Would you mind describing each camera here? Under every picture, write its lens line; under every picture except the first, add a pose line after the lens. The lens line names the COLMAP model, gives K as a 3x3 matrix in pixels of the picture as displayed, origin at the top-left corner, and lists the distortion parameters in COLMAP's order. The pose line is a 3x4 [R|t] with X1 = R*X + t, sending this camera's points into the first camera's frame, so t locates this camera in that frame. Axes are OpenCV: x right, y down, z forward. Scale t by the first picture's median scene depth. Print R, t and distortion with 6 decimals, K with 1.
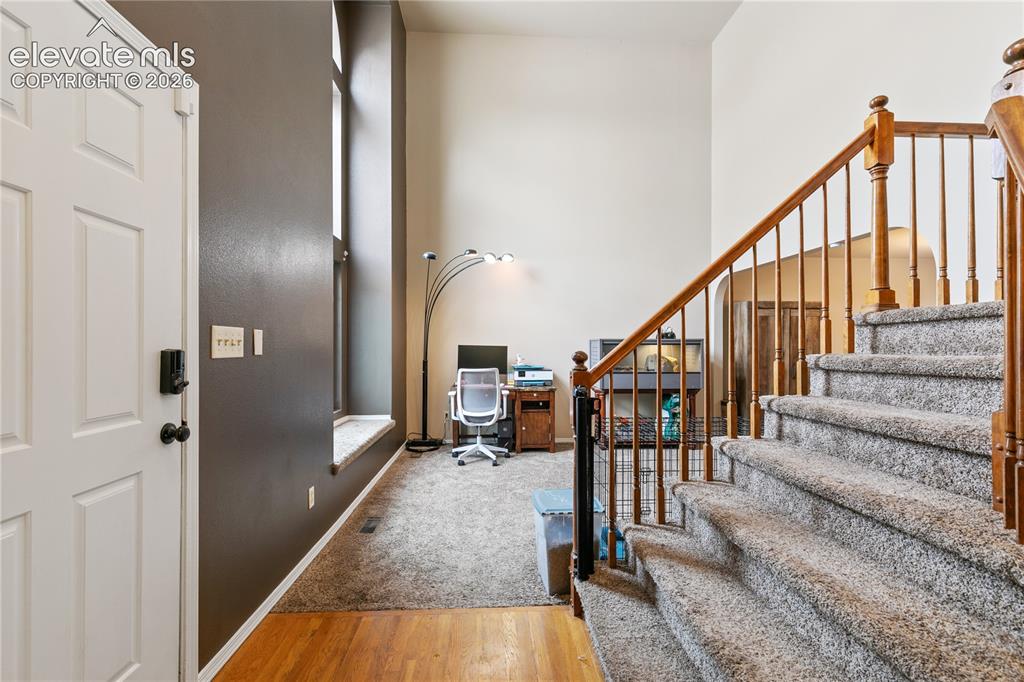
lens RADIAL K [[460.5, 0, 512.2], [0, 460.5, 341.9], [0, 0, 1]] dist [0.007929, -0.000672]
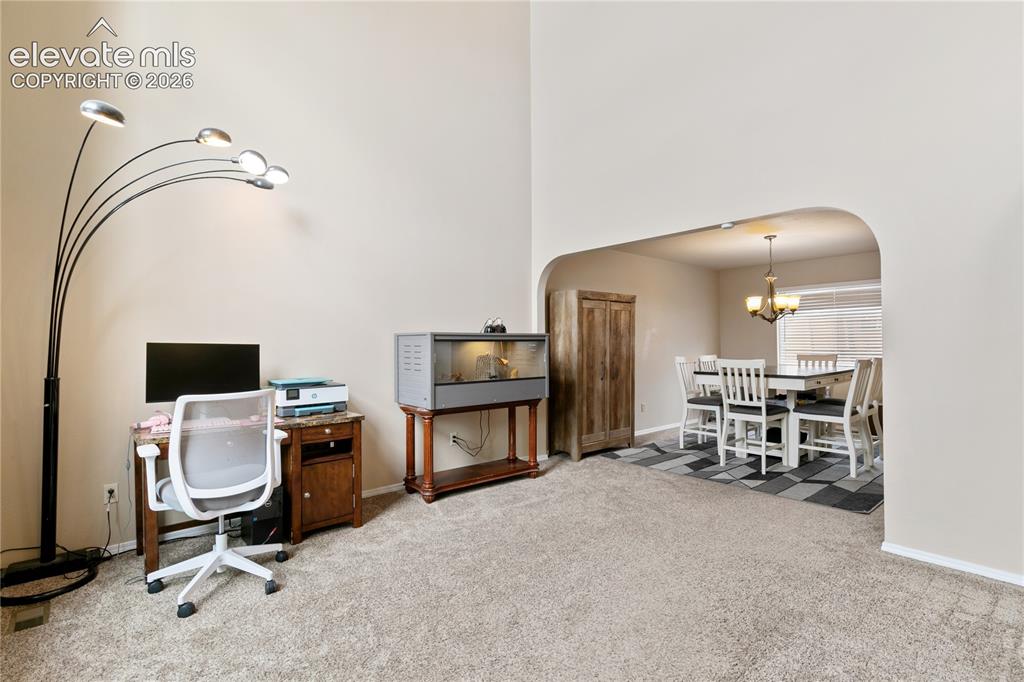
lens RADIAL K [[481.4, 0, 512.7], [0, 481.4, 338.2], [0, 0, 1]] dist [0.001657, 0.000502]
pose [[0.800342, 0.000682, 0.599543, -0.120690], [0.004712, 0.999961, -0.007427, 0.006958], [-0.599525, 0.008769, 0.800308, 0.388126]]
